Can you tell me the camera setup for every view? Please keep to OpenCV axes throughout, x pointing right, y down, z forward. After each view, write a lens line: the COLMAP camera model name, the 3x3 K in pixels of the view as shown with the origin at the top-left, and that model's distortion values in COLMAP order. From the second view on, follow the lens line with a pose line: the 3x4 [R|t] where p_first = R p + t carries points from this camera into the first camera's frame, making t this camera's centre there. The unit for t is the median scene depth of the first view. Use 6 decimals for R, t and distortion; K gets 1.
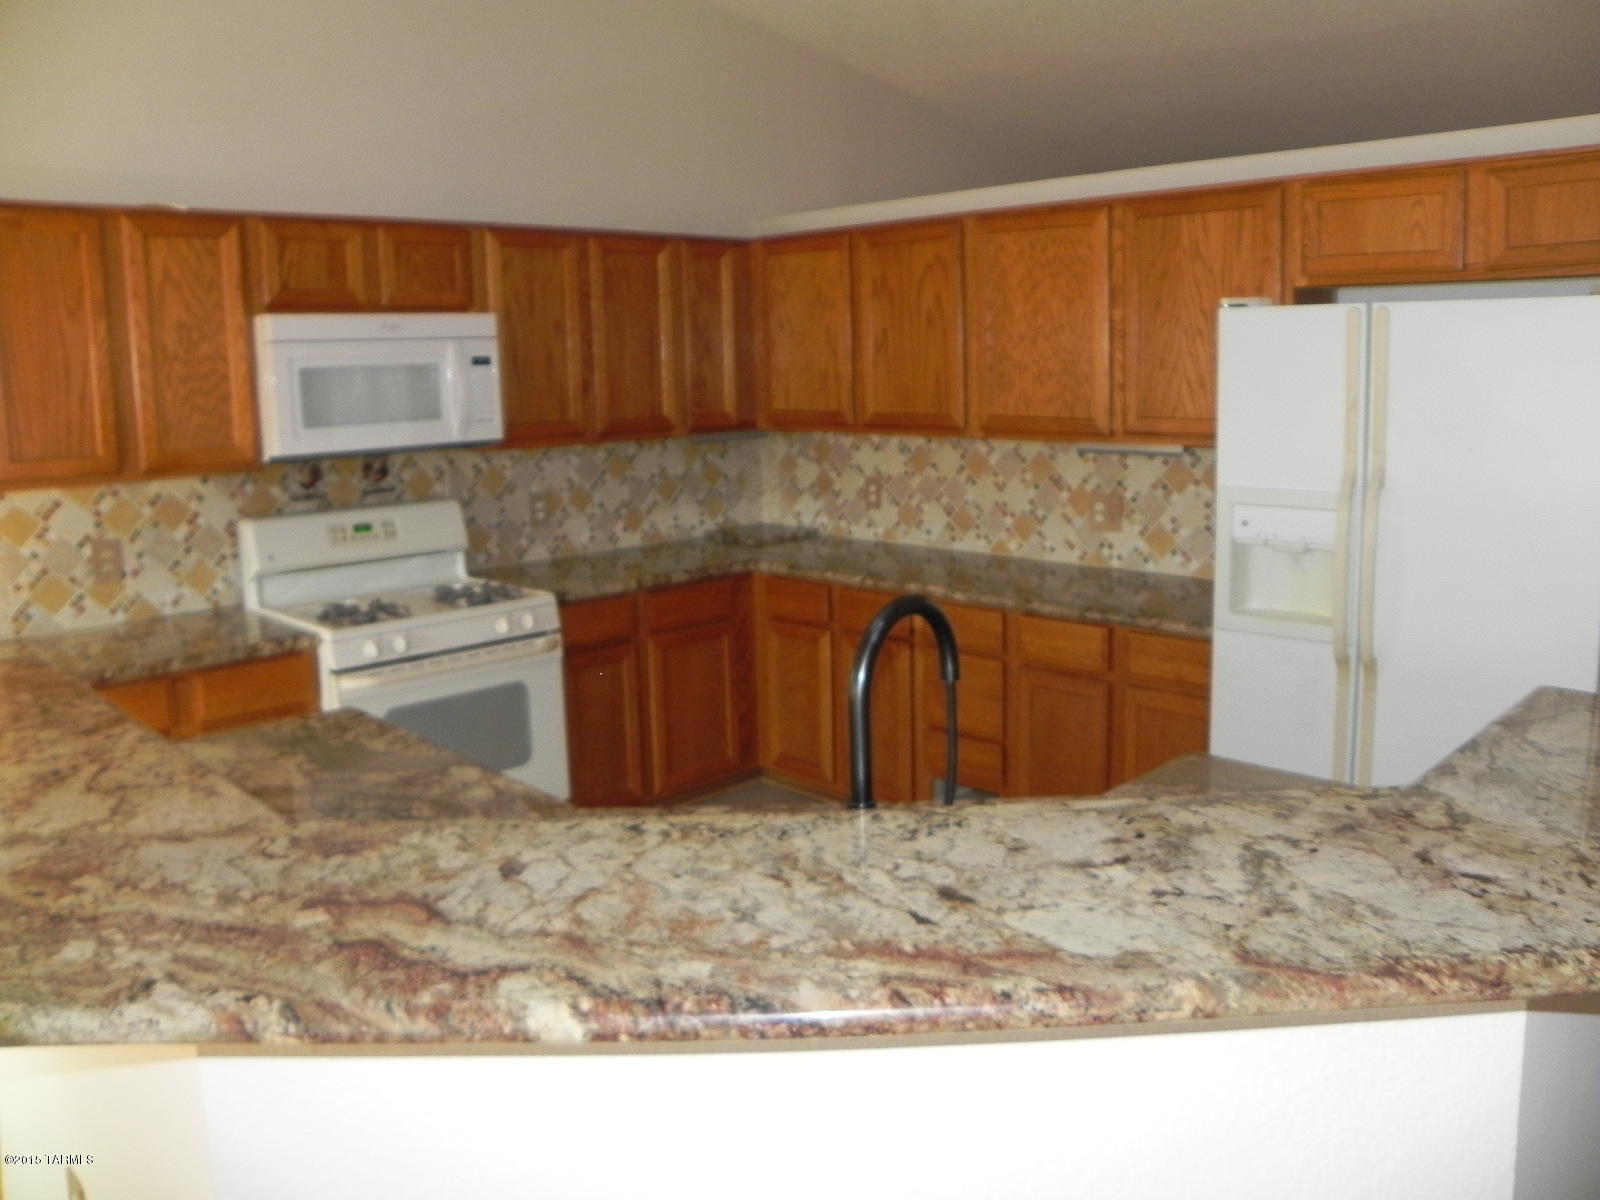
lens RADIAL K [[1259.3, 0, 845.0], [0, 1259.3, 525.5], [0, 0, 1]] dist [-0.149162, 0.081918]
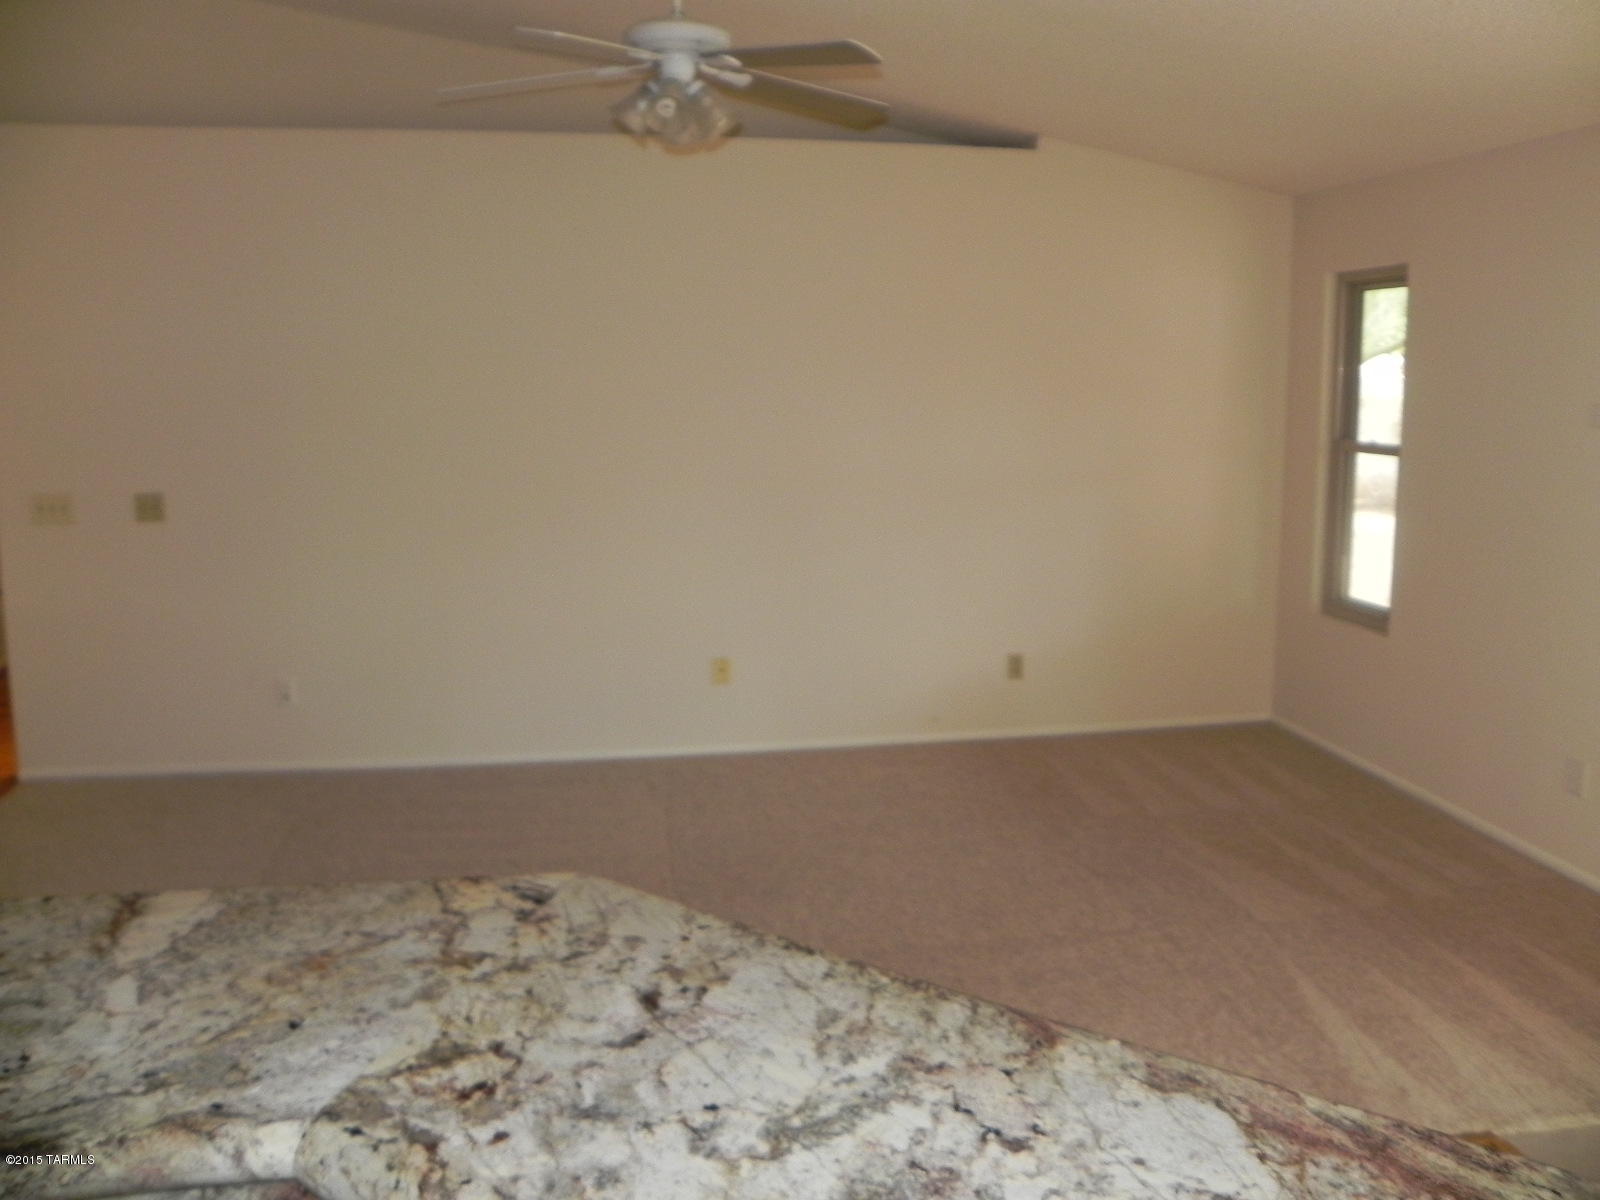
lens RADIAL K [[1259.3, 0, 817.0], [0, 1259.3, 596.4], [0, 0, 1]] dist [-0.149162, 0.081918]
pose [[-0.807095, -0.095477, 0.582651, -0.005221], [0.088766, 0.956000, 0.279616, -0.056429], [-0.583711, 0.277396, -0.763107, 0.458725]]
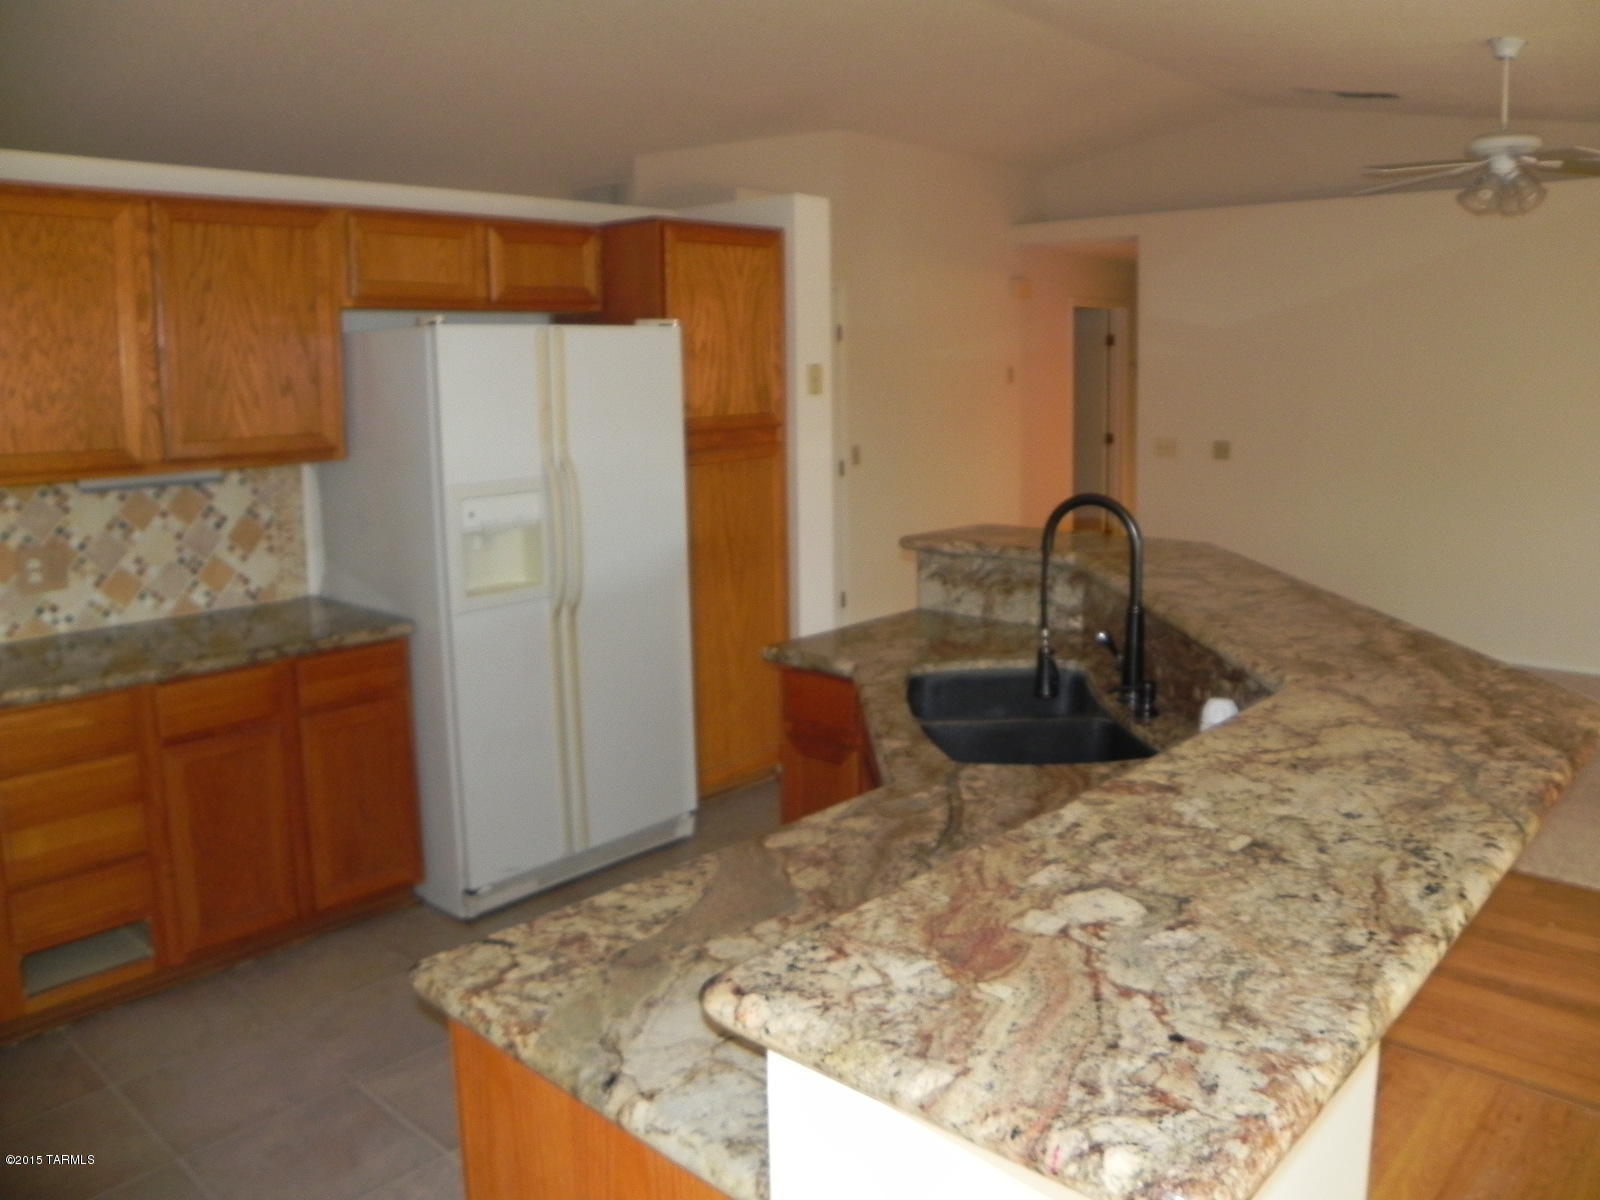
lens RADIAL K [[1259.3, 0, 841.6], [0, 1259.3, 528.6], [0, 0, 1]] dist [-0.149162, 0.081918]
pose [[-0.052855, -0.107280, 0.992823, -0.659509], [0.144751, 0.982889, 0.113912, -0.055887], [-0.988055, 0.149733, -0.036422, 0.567056]]
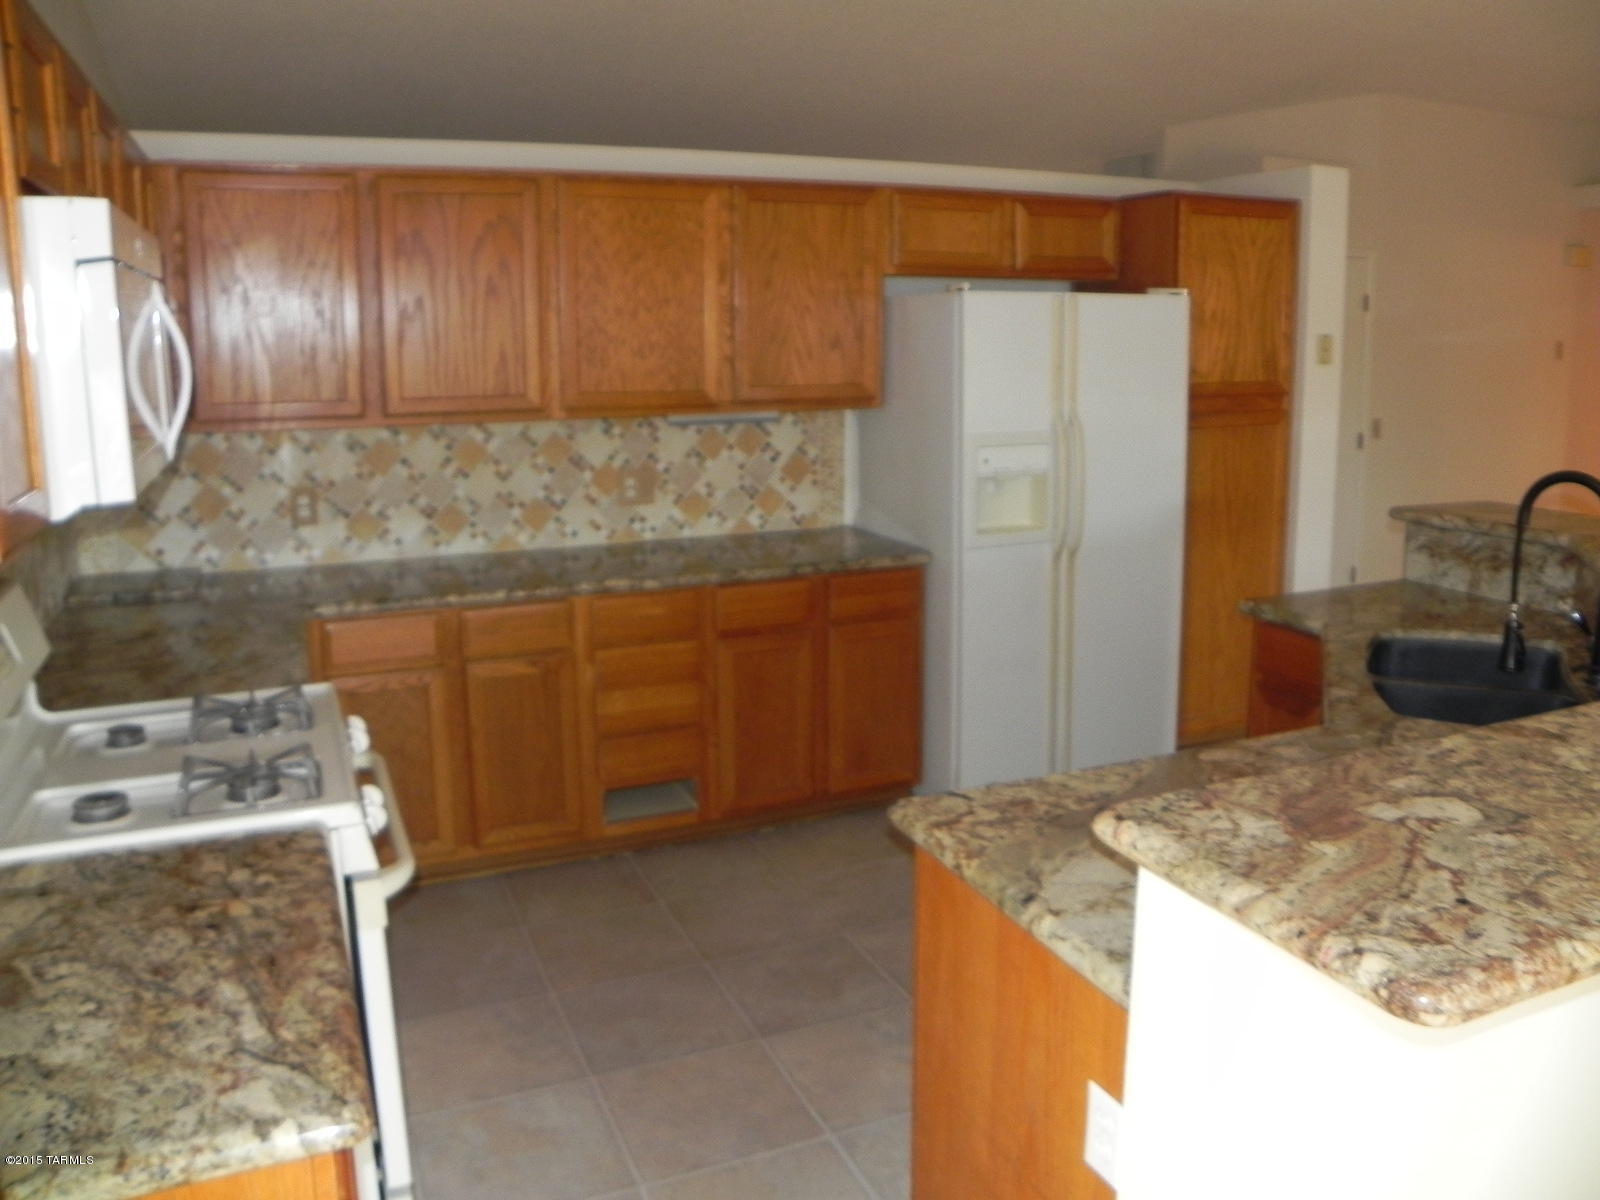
lens RADIAL K [[1259.3, 0, 836.1], [0, 1259.3, 534.8], [0, 0, 1]] dist [-0.149162, 0.081918]
pose [[0.364082, -0.129016, 0.922388, -0.742673], [0.118809, 0.988702, 0.091395, -0.050598], [-0.923758, 0.076313, 0.375297, 0.531808]]
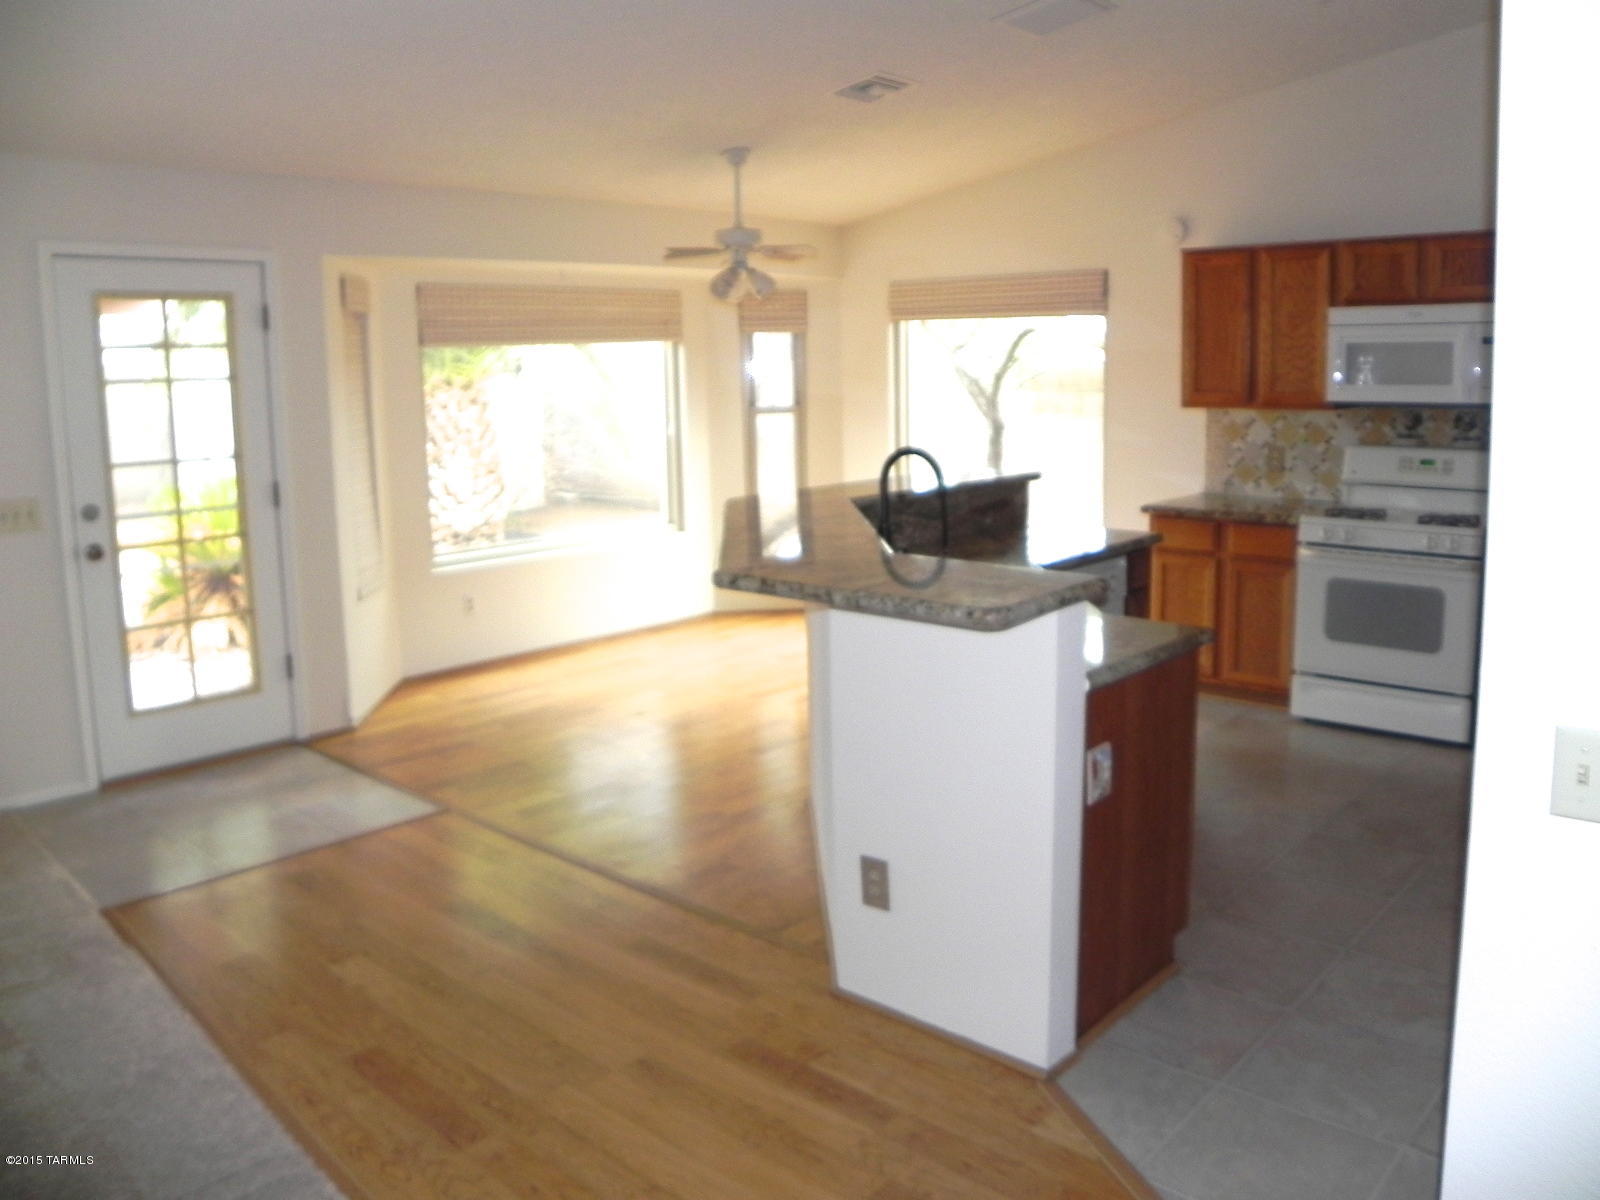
lens RADIAL K [[1259.3, 0, 826.8], [0, 1259.3, 534.6], [0, 0, 1]] dist [-0.149162, 0.081918]
pose [[0.041401, 0.157505, -0.986650, 0.964956], [-0.114146, 0.981777, 0.151938, -0.051067], [0.992601, 0.106332, 0.058625, 0.289107]]
